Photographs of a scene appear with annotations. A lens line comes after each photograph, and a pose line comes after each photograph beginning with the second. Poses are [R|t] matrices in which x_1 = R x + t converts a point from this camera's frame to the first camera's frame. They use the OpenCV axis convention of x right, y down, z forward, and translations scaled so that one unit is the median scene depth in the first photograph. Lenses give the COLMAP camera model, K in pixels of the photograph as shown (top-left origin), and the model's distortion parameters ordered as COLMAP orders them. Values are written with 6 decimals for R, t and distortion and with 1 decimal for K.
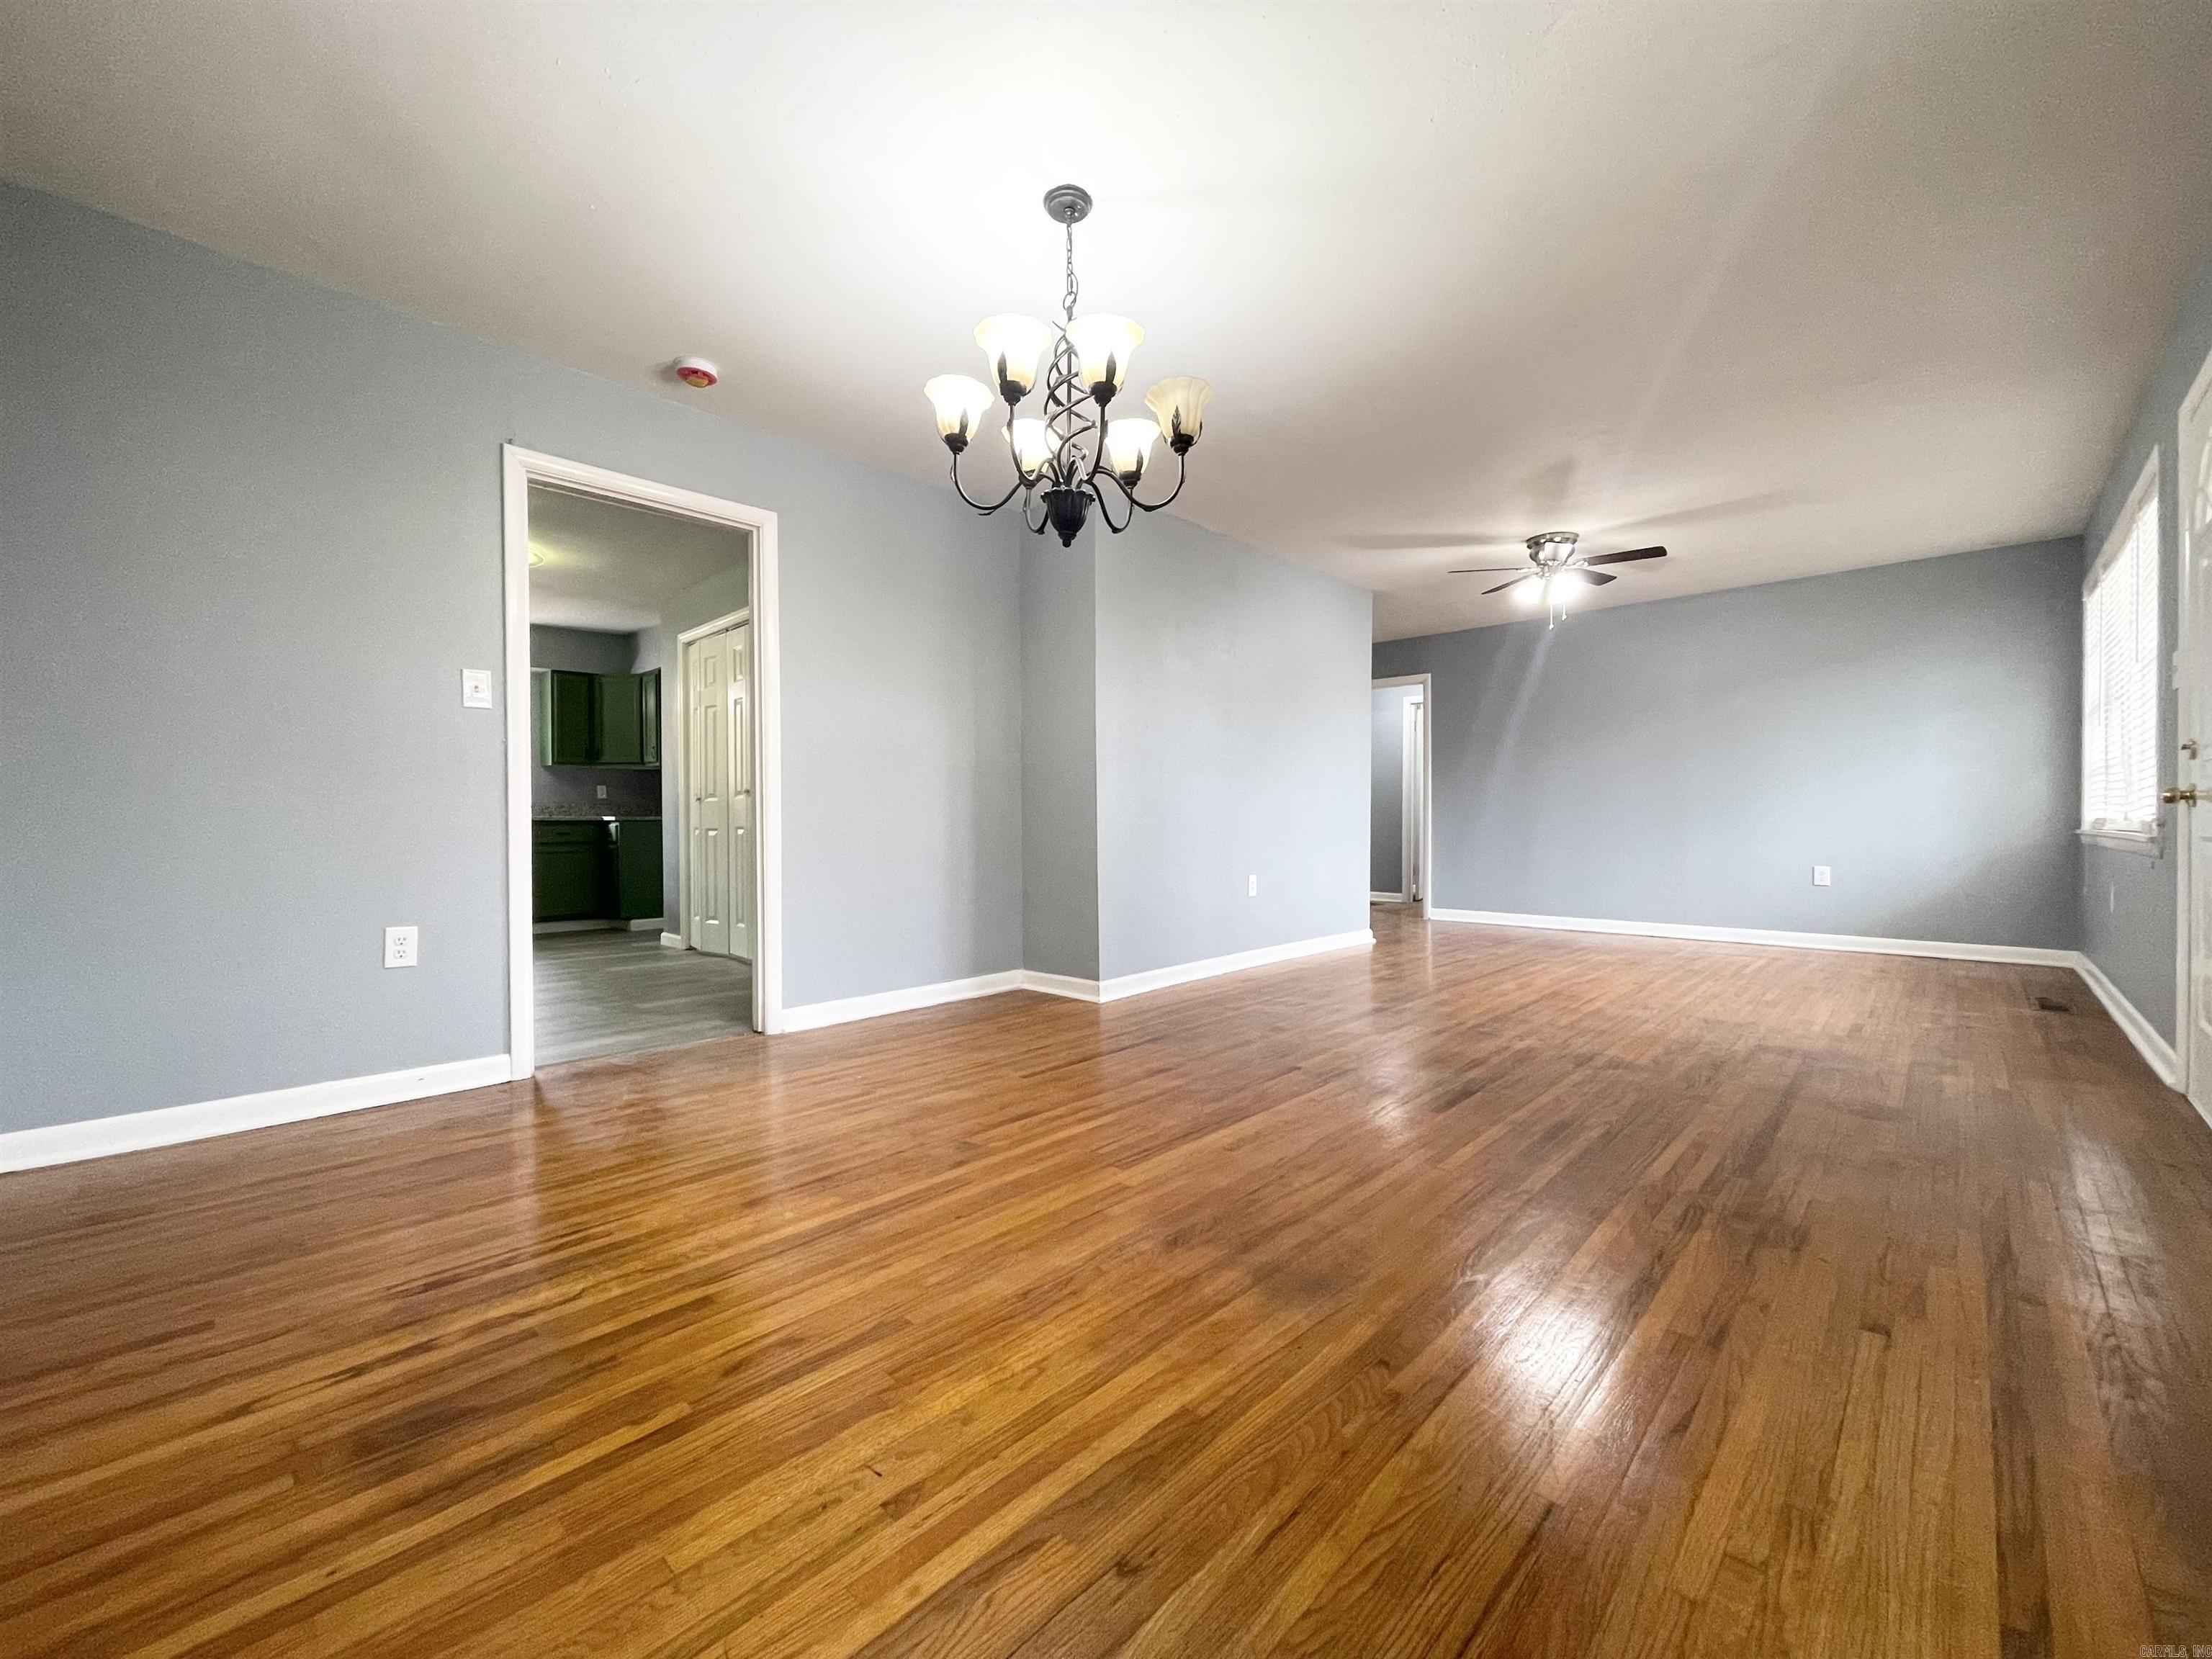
lens RADIAL K [[931.8, 0, 1106.9], [0, 931.8, 823.6], [0, 0, 1]] dist [0.000511, 0.000360]
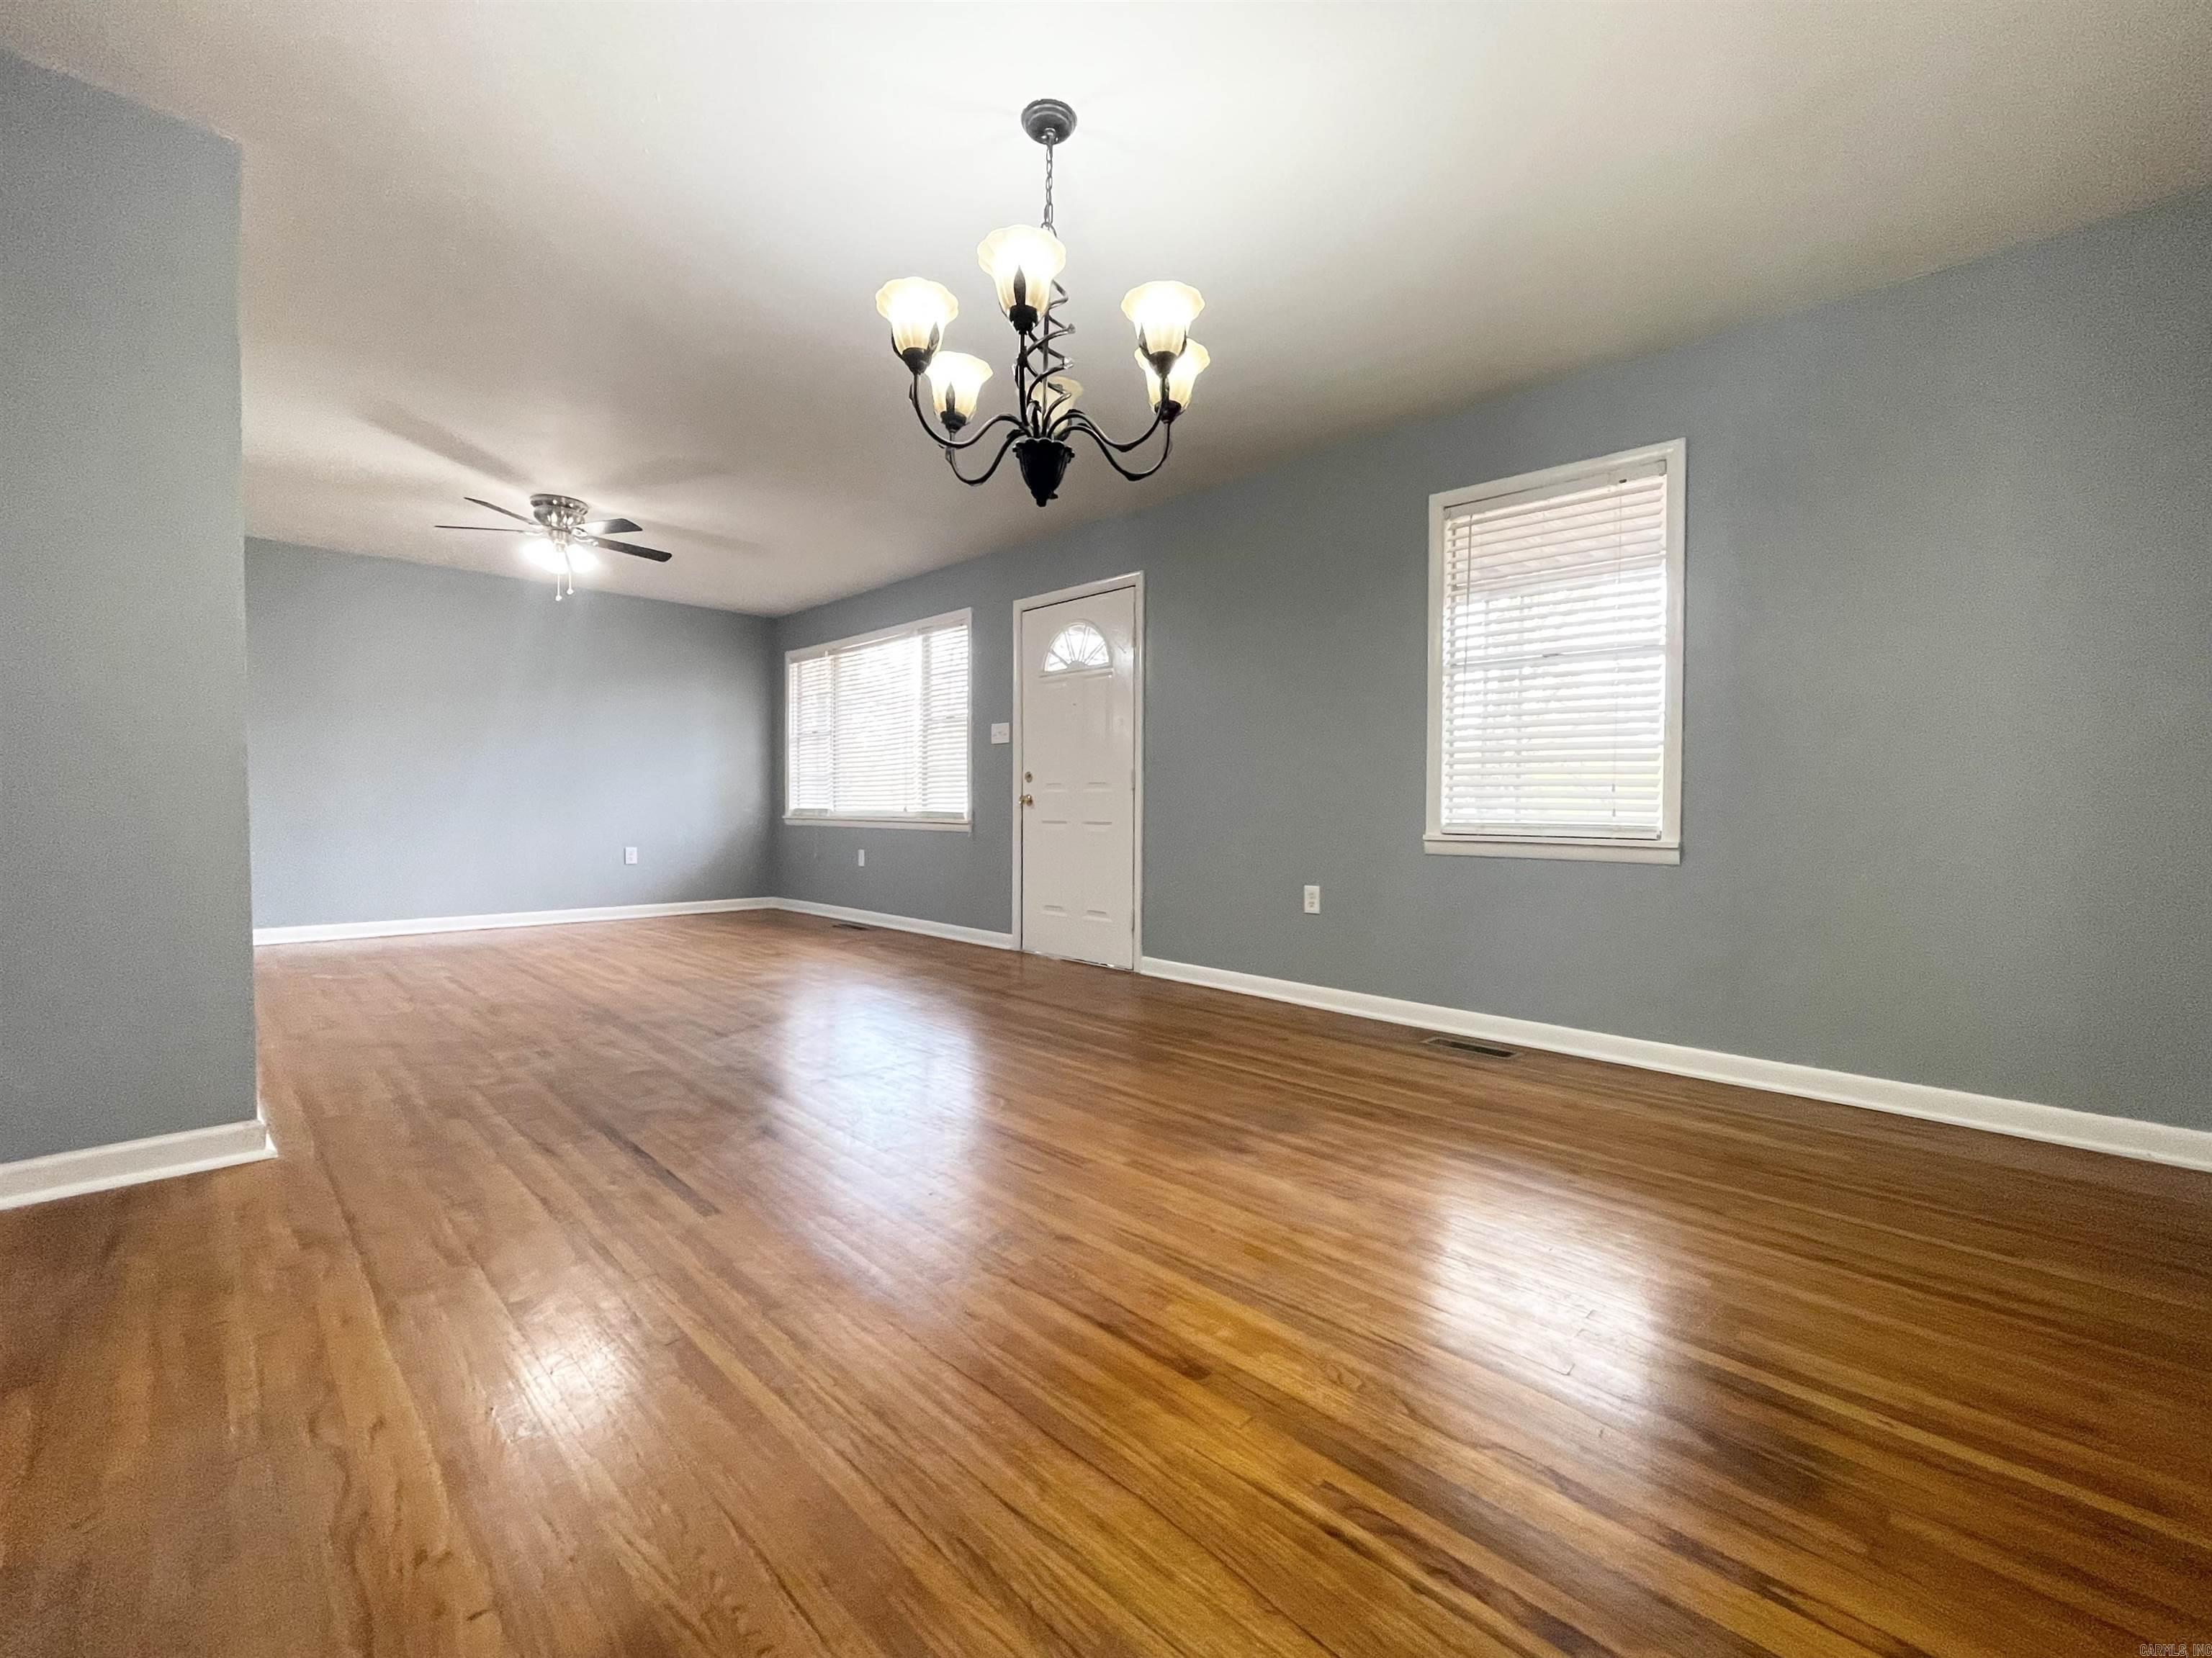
lens RADIAL K [[931.8, 0, 1106.9], [0, 931.8, 823.1], [0, 0, 1]] dist [0.000511, 0.000360]
pose [[-0.021578, -0.010245, 0.999715, -1.095420], [-0.012913, 0.999867, 0.009968, -0.010573], [-0.999684, -0.012694, -0.021708, 1.109475]]
